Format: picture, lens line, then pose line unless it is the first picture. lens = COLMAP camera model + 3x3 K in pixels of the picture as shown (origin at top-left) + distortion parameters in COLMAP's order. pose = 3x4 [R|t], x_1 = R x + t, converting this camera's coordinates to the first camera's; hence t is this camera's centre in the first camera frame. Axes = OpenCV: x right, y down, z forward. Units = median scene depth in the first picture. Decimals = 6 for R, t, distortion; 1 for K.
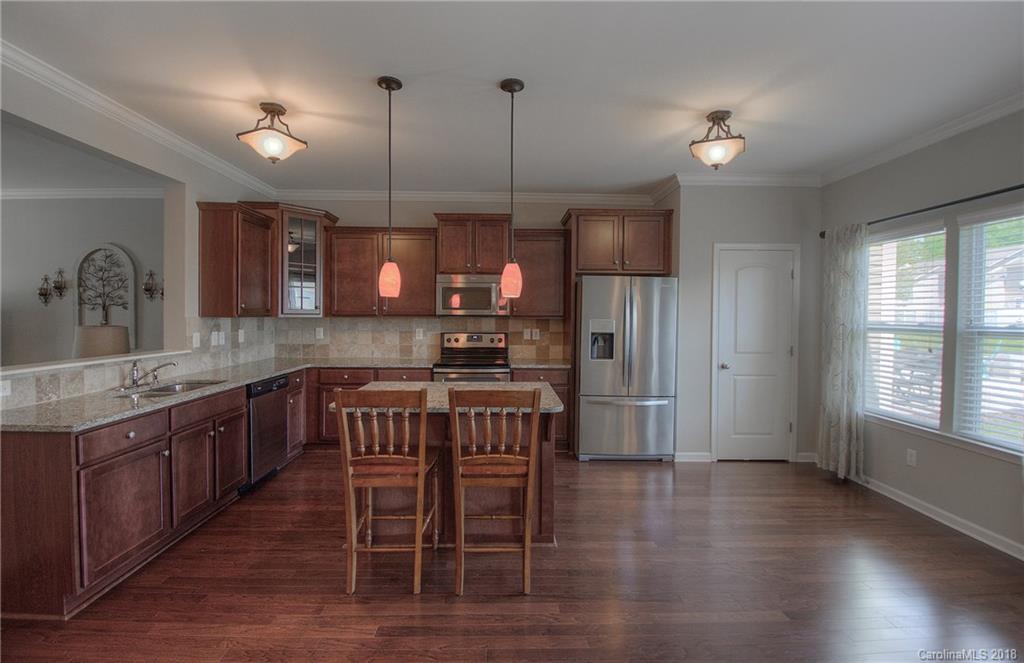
lens RADIAL K [[463.1, 0, 499.6], [0, 463.1, 325.4], [0, 0, 1]] dist [-0.010089, -0.000440]
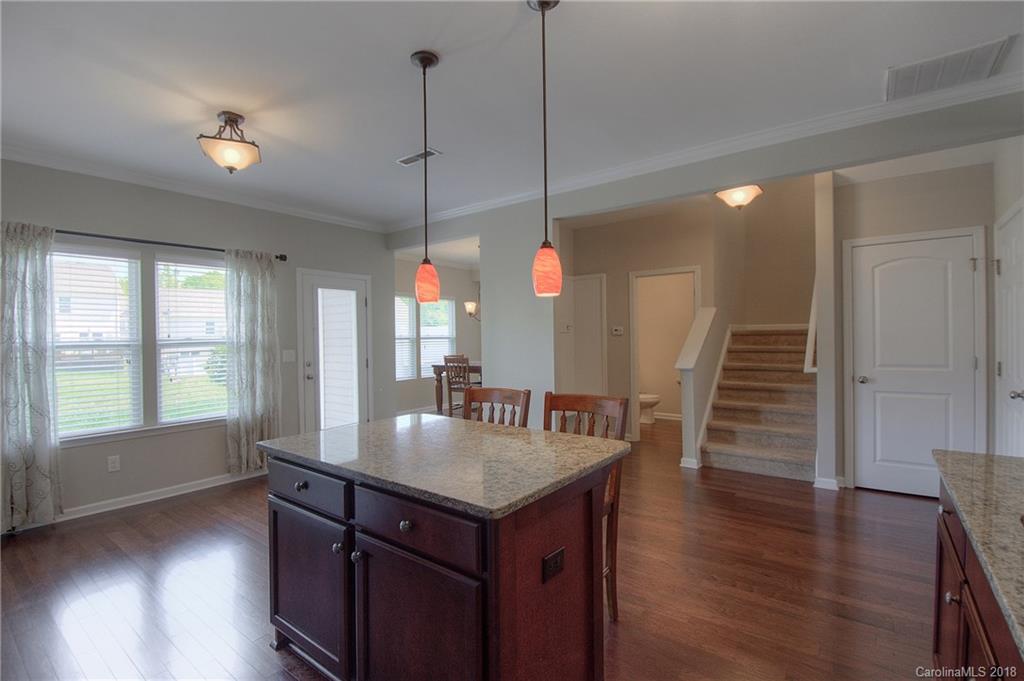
lens RADIAL K [[472.5, 0, 498.6], [0, 472.5, 340.0], [0, 0, 1]] dist [0.000279, -0.000361]
pose [[-0.780140, -0.000142, 0.625605, -0.392938], [0.027690, 0.999012, 0.034757, -0.011919], [-0.624991, 0.044439, -0.779366, 1.002469]]
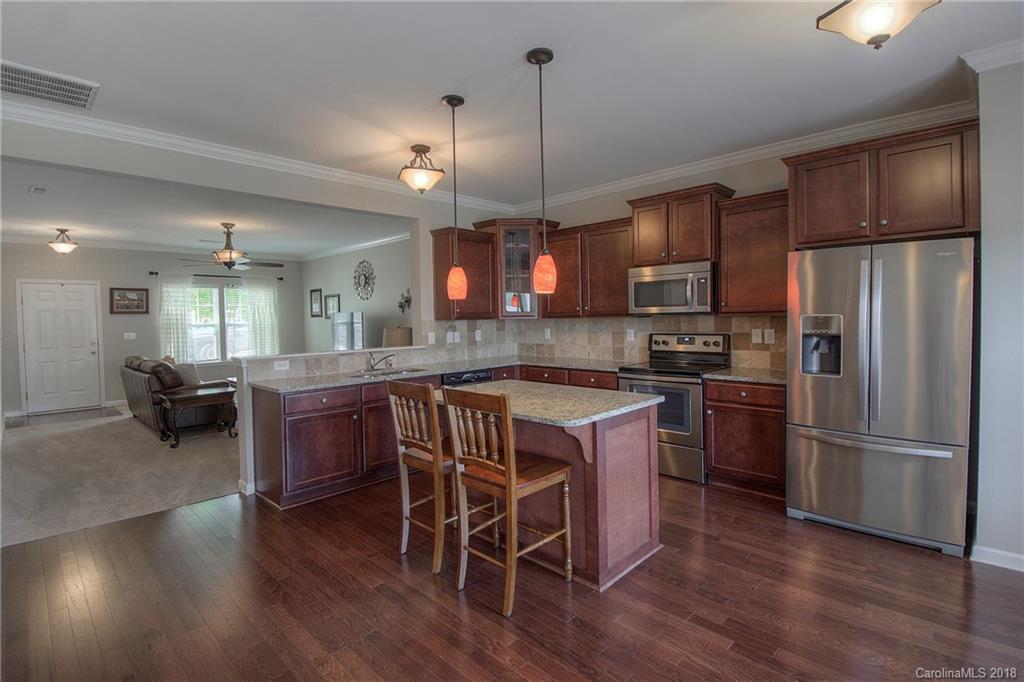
lens RADIAL K [[481.8, 0, 489.4], [0, 481.8, 329.7], [0, 0, 1]] dist [-0.001299, -0.000245]
pose [[0.695693, -0.001081, -0.718338, 0.383539], [0.005655, 0.999976, 0.003972, 0.003335], [0.718317, -0.006825, 0.695682, 0.166221]]
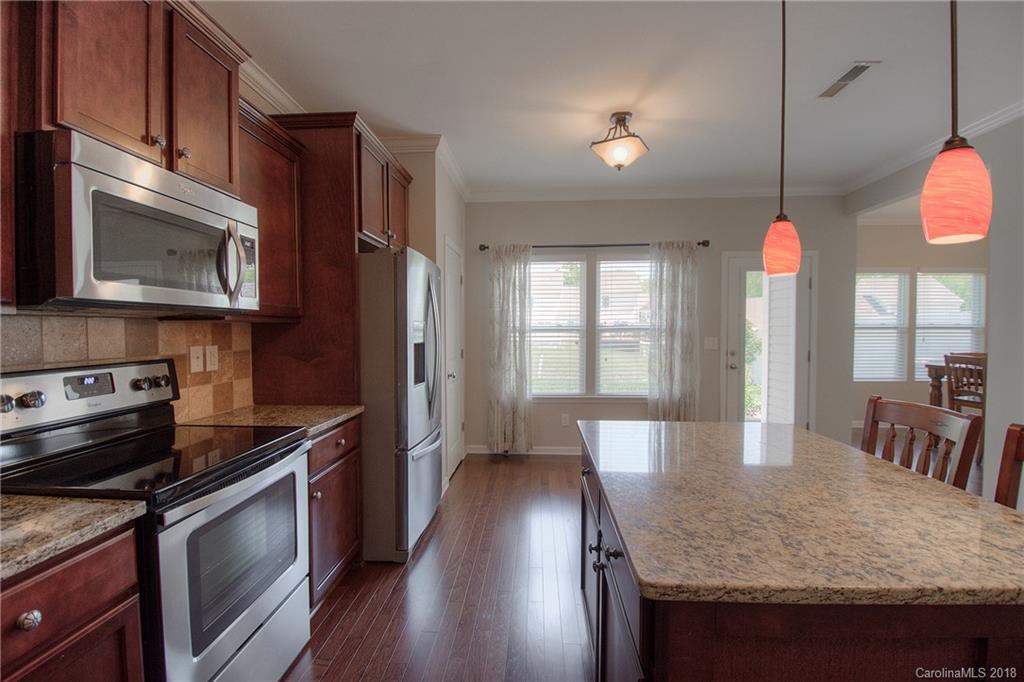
lens RADIAL K [[455.7, 0, 516.9], [0, 455.7, 342.2], [0, 0, 1]] dist [-0.002496, -0.000629]
pose [[0.060294, -0.034690, 0.997578, -0.389472], [0.031609, 0.998961, 0.032828, -0.000883], [-0.997680, 0.029553, 0.061328, 0.825716]]
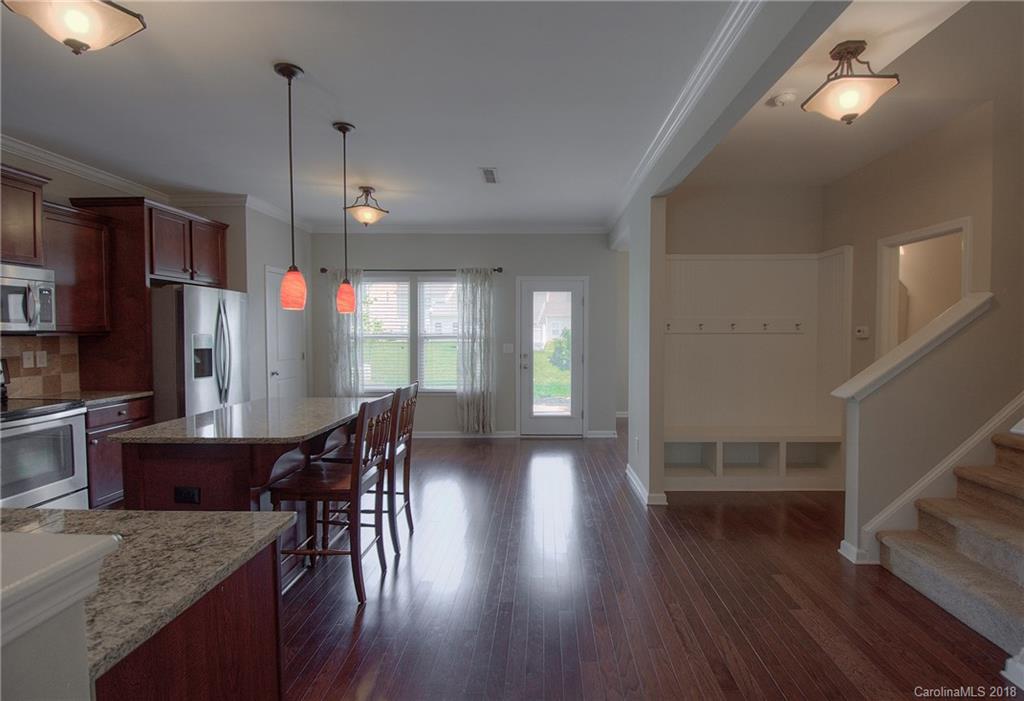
lens RADIAL K [[484.0, 0, 547.3], [0, 484.0, 346.7], [0, 0, 1]] dist [0.019235, -0.024901]
pose [[0.008882, -0.039845, 0.999166, -0.731036], [0.028188, 0.998819, 0.039580, -0.006952], [-0.999563, 0.027813, 0.009995, 0.306274]]
